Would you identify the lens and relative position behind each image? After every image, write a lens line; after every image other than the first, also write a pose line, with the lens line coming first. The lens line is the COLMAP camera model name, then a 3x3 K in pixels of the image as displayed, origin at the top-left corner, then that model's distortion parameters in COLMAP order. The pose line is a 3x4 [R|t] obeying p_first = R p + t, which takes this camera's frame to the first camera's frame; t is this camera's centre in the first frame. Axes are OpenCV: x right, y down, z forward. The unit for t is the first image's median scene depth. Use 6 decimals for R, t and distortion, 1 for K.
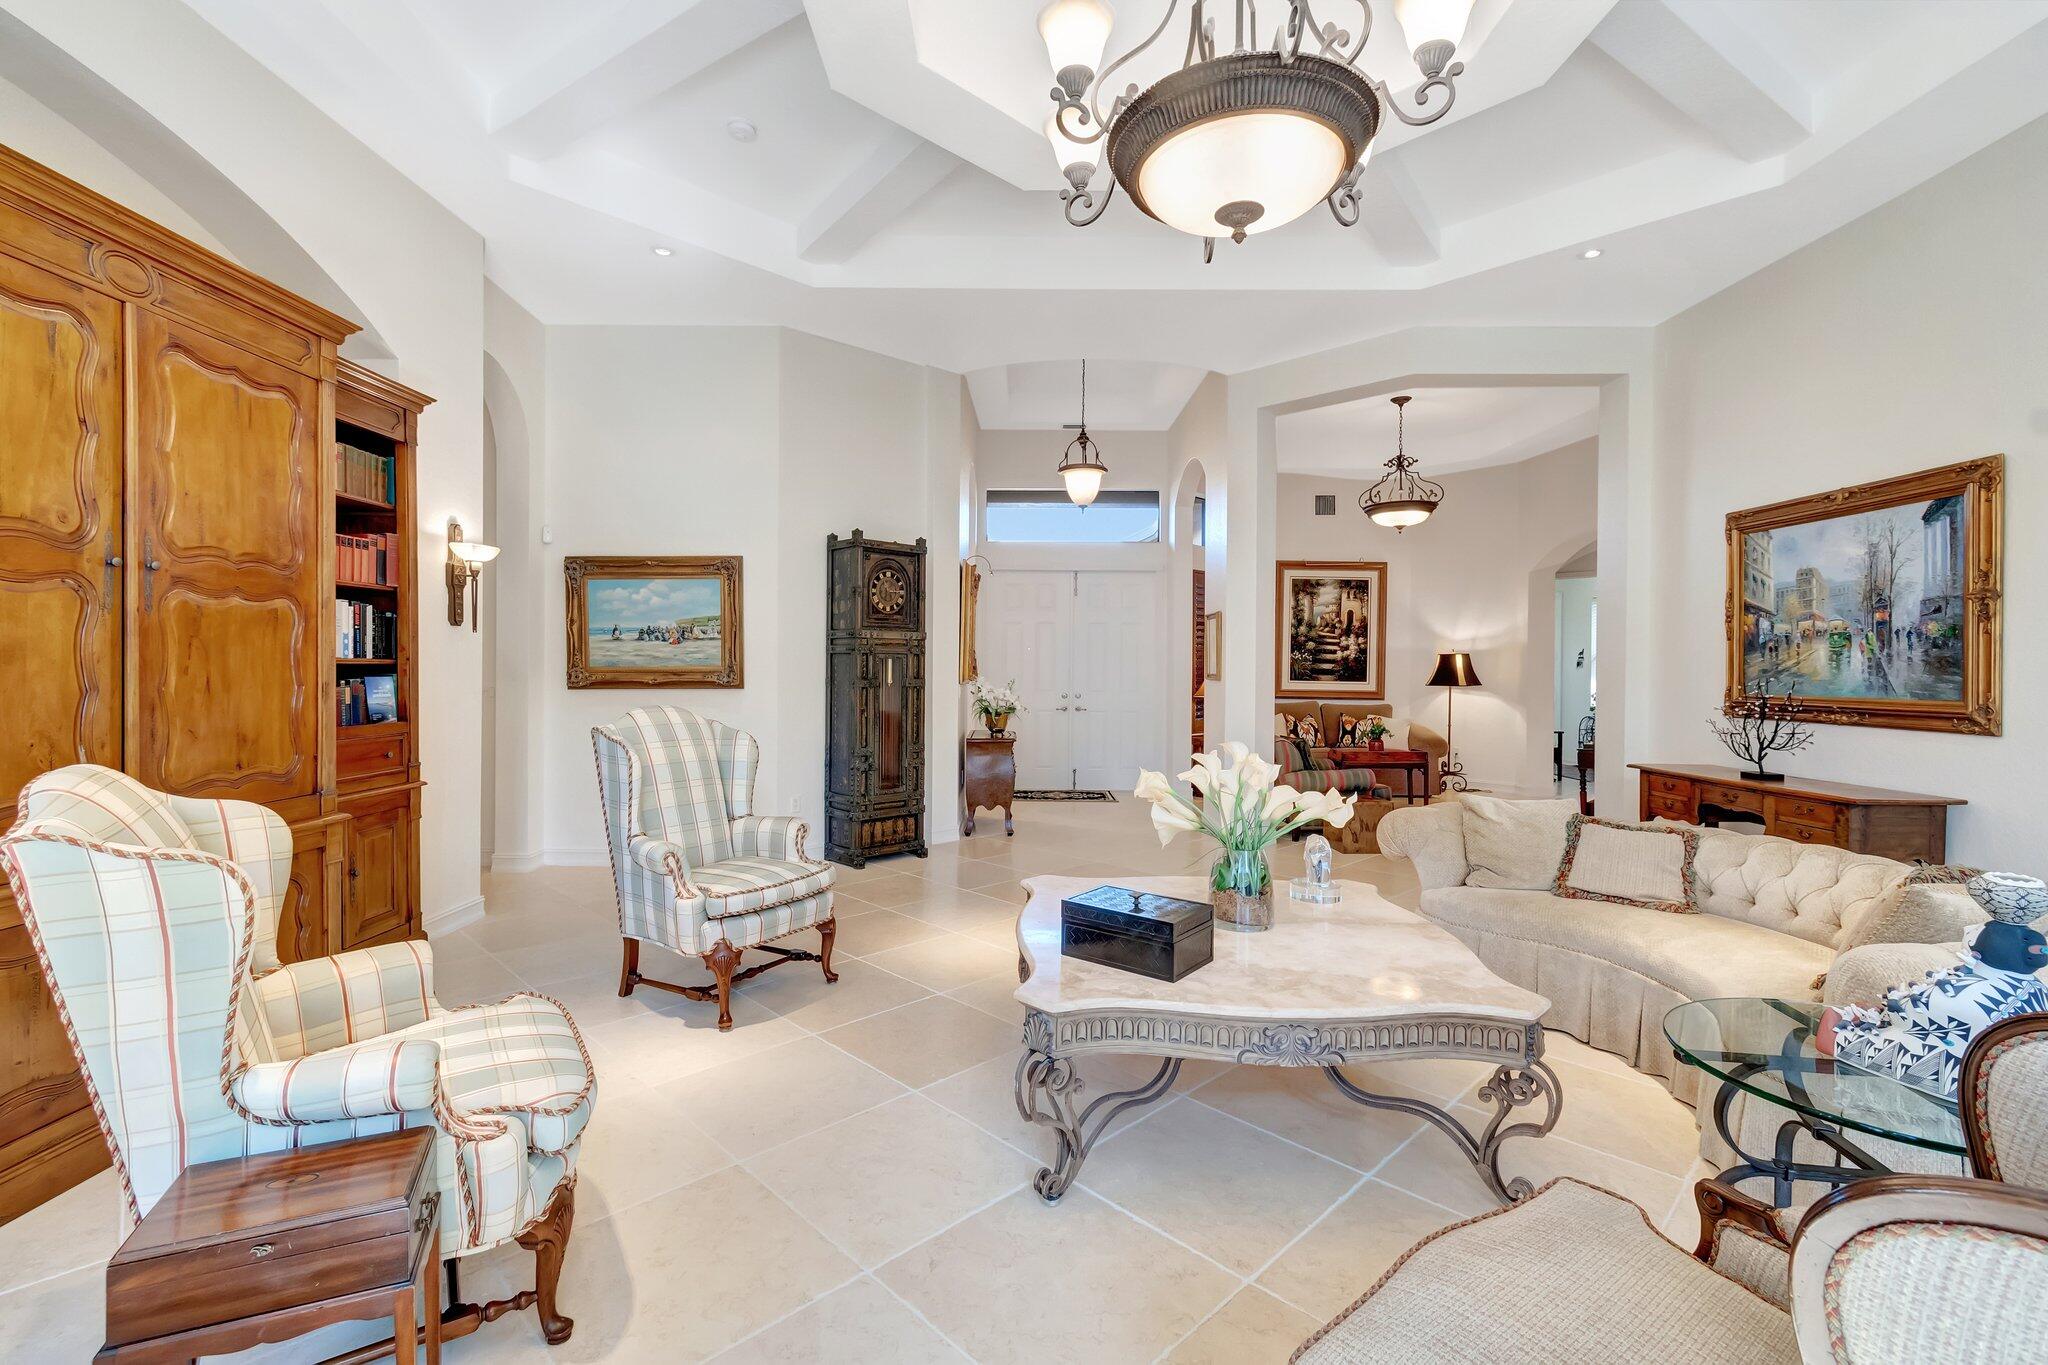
lens RADIAL K [[909.8, 0, 1017.1], [0, 909.8, 672.9], [0, 0, 1]] dist [0.004362, -0.002215]
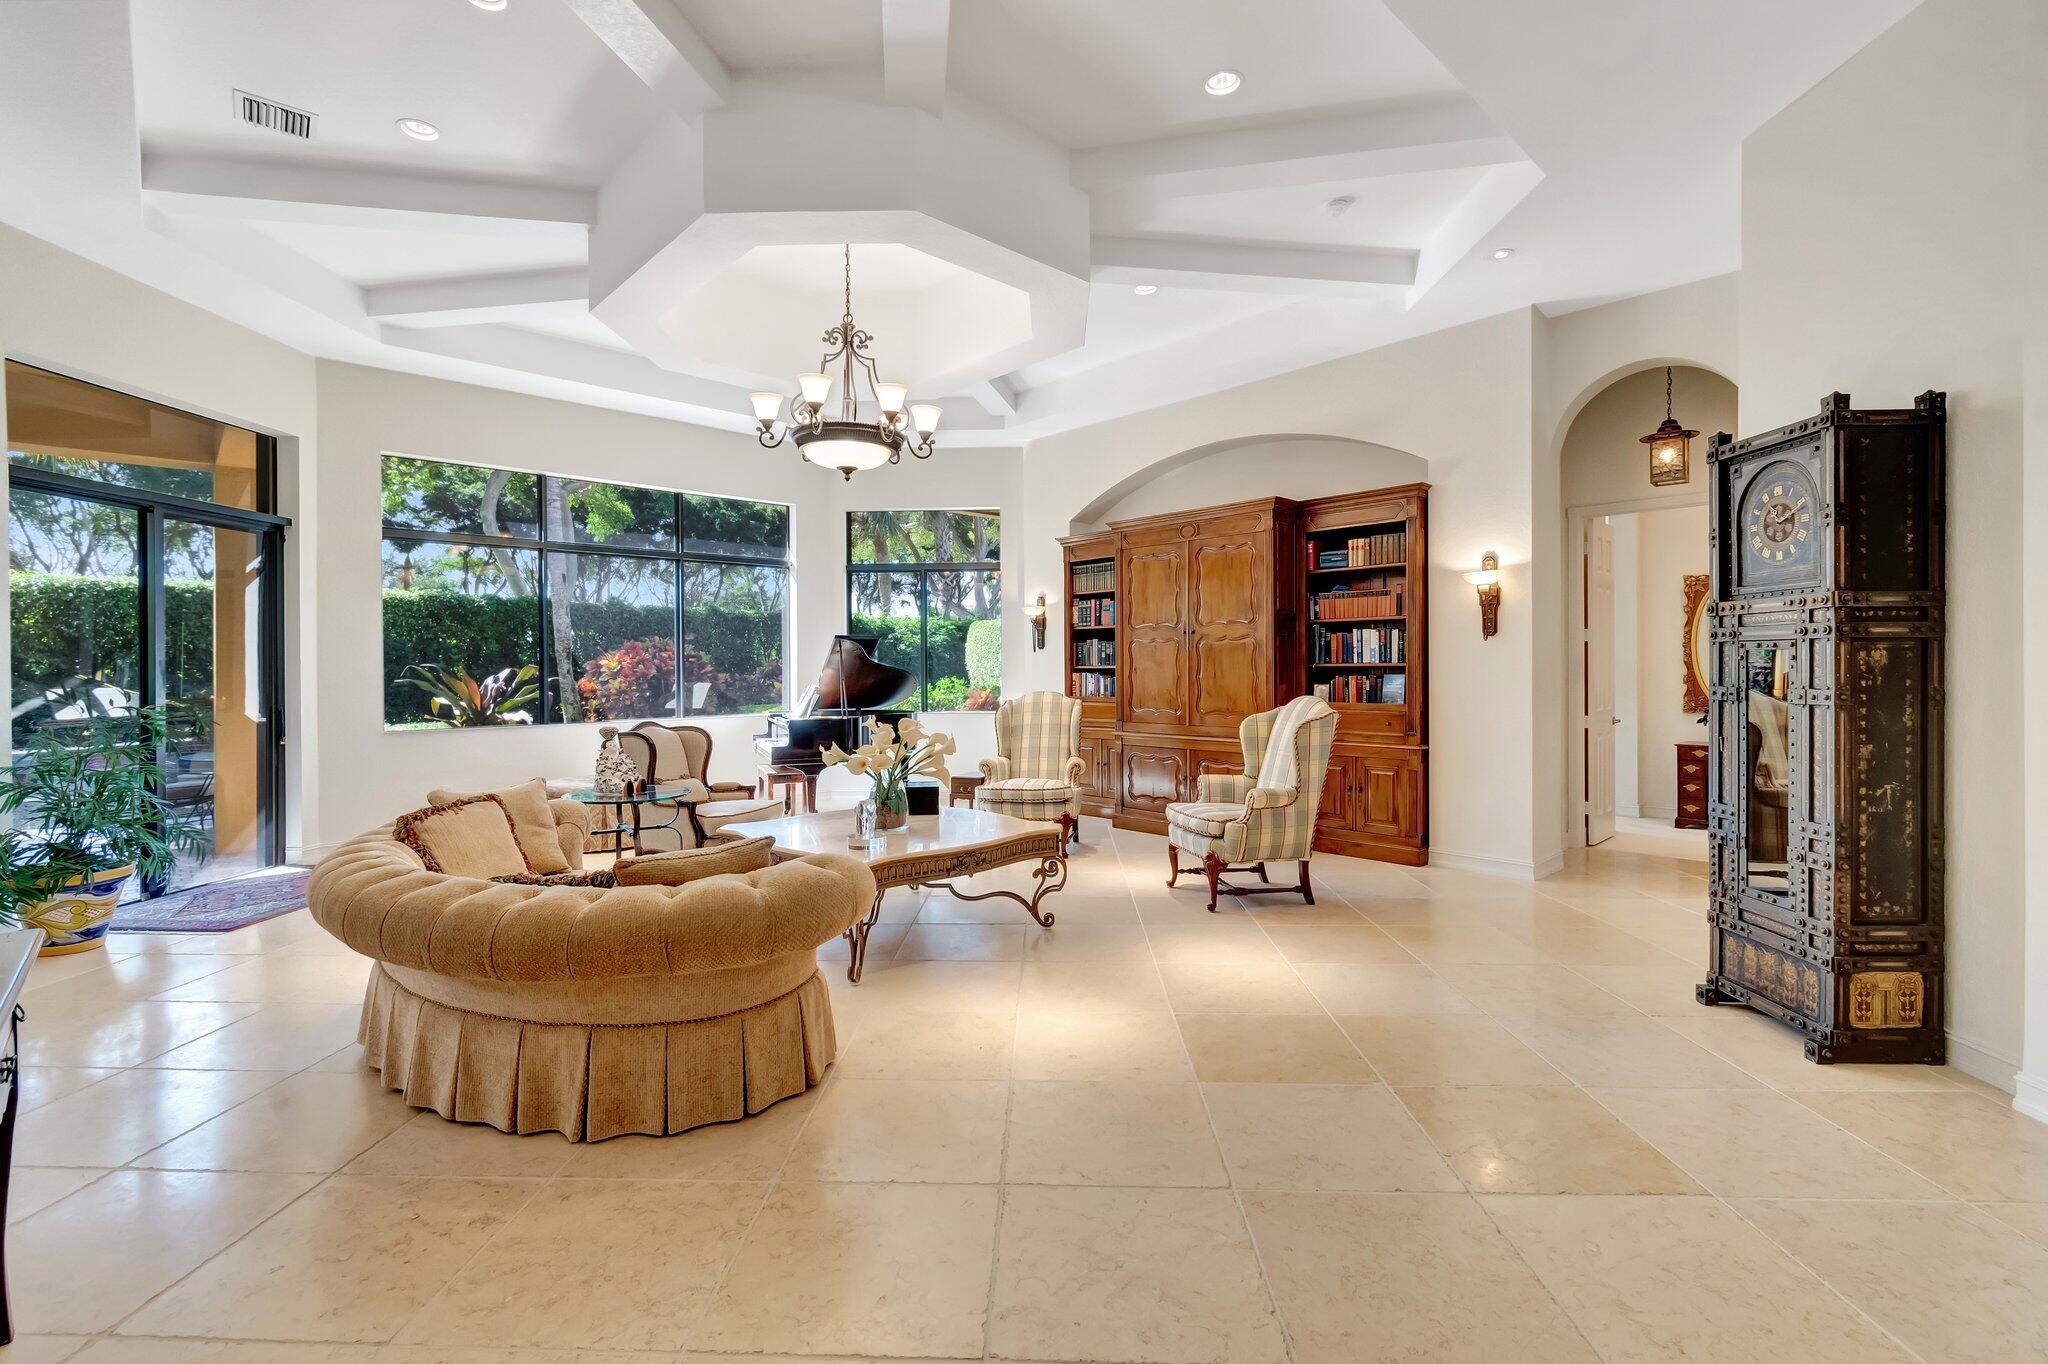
lens RADIAL K [[909.8, 0, 1013.8], [0, 909.8, 668.0], [0, 0, 1]] dist [0.004362, -0.002215]
pose [[-0.730611, -0.003077, -0.682787, 0.570117], [-0.005461, 0.999984, 0.001338, -0.003611], [0.682772, 0.004706, -0.730616, 1.128270]]
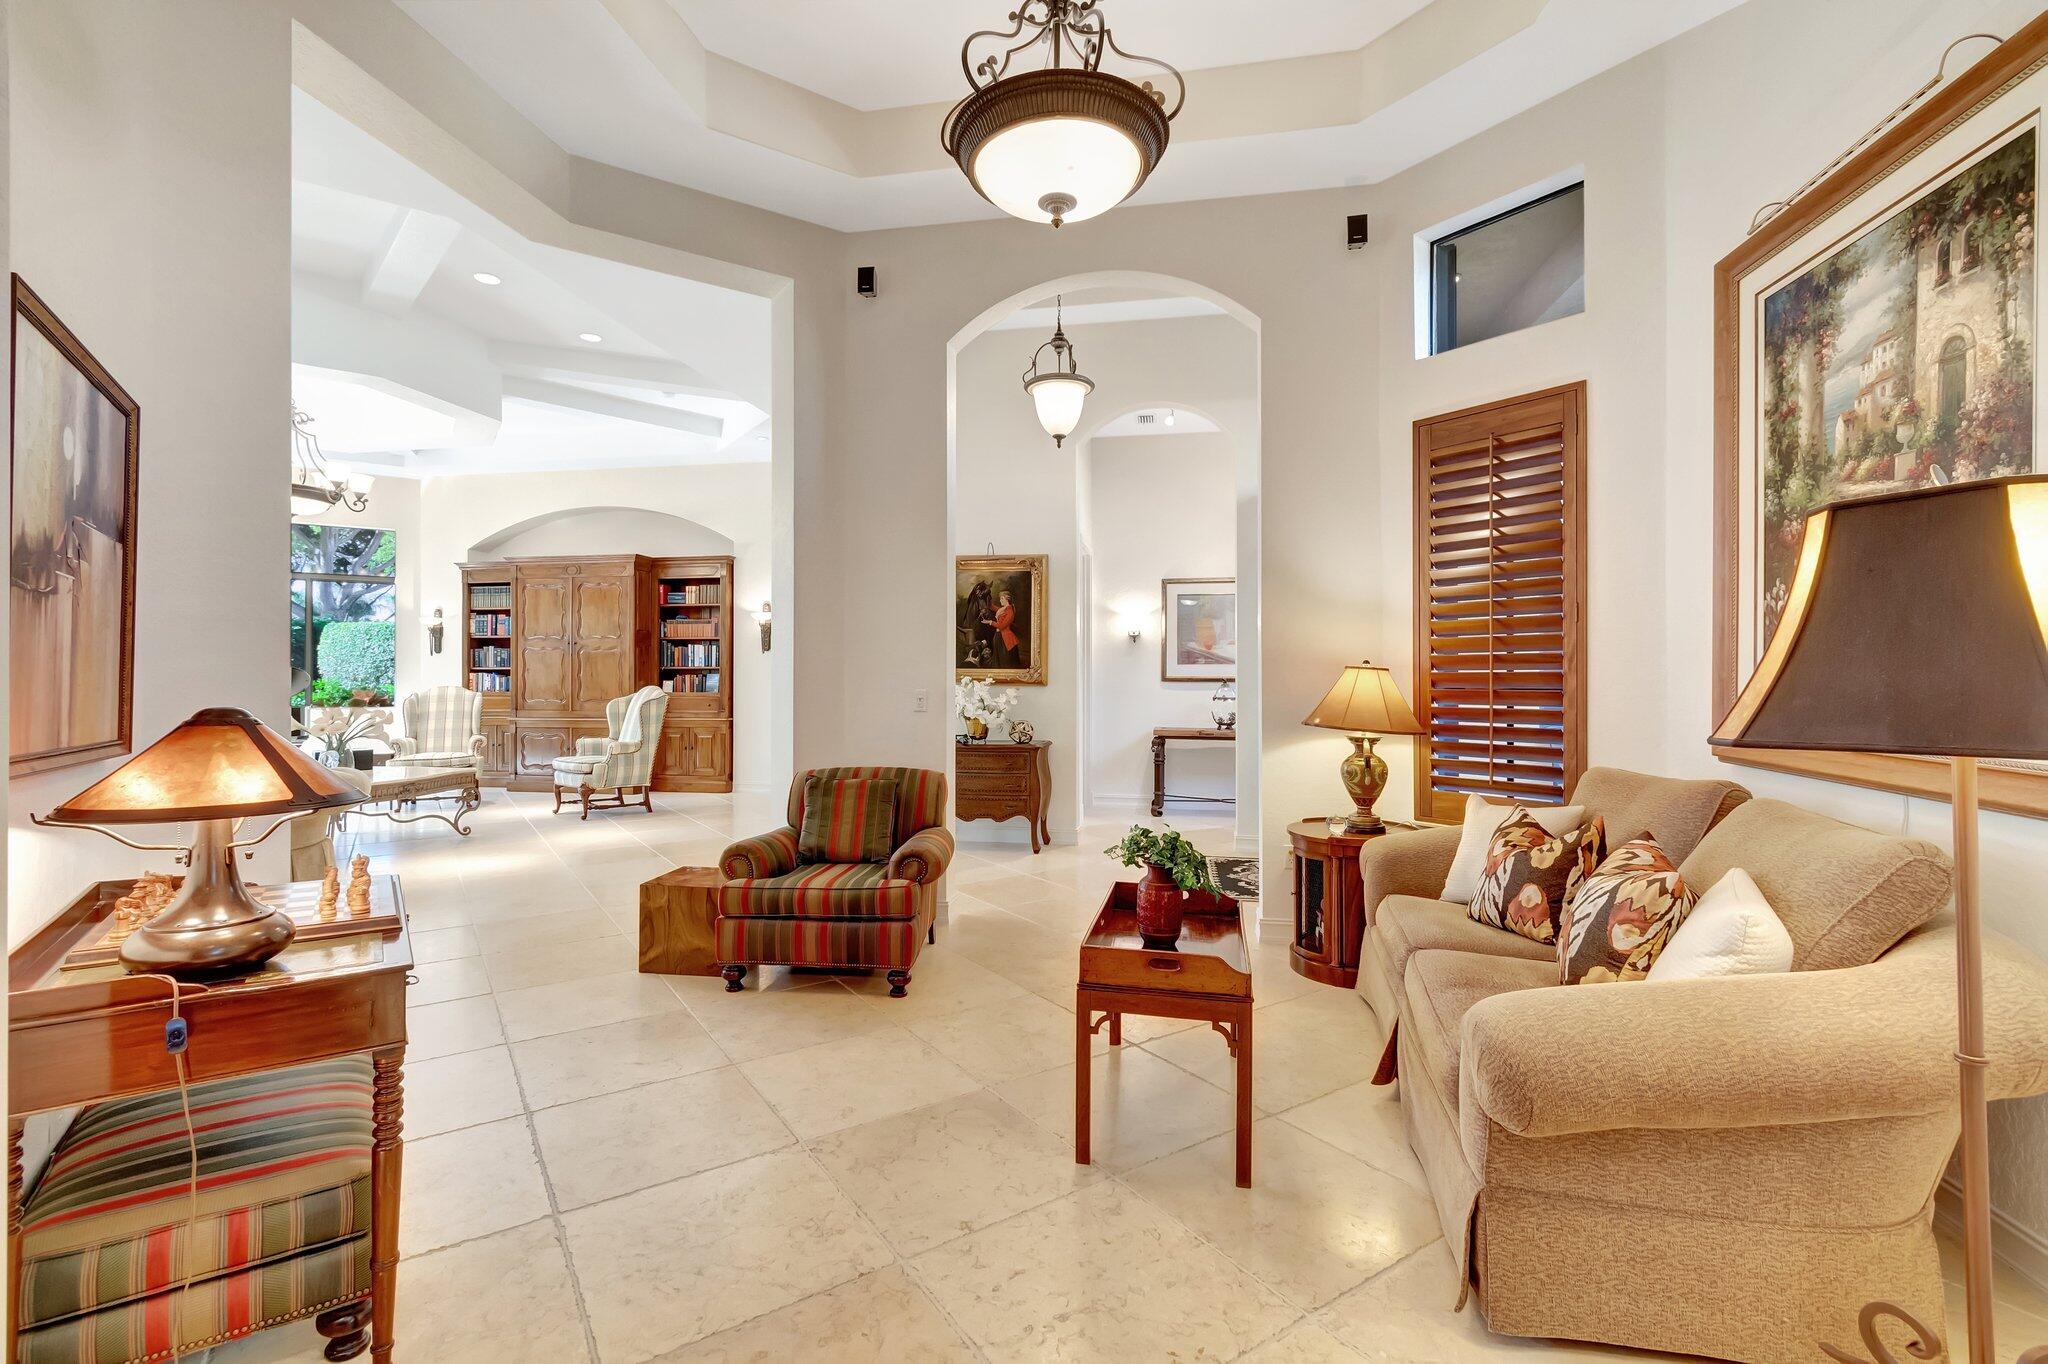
lens RADIAL K [[909.8, 0, 1015.5], [0, 909.8, 673.6], [0, 0, 1]] dist [0.004362, -0.002215]
pose [[-0.183448, -0.009896, -0.982980, 1.060875], [-0.009987, 0.999916, -0.008203, 0.010349], [0.982979, 0.008312, -0.183532, 1.505626]]
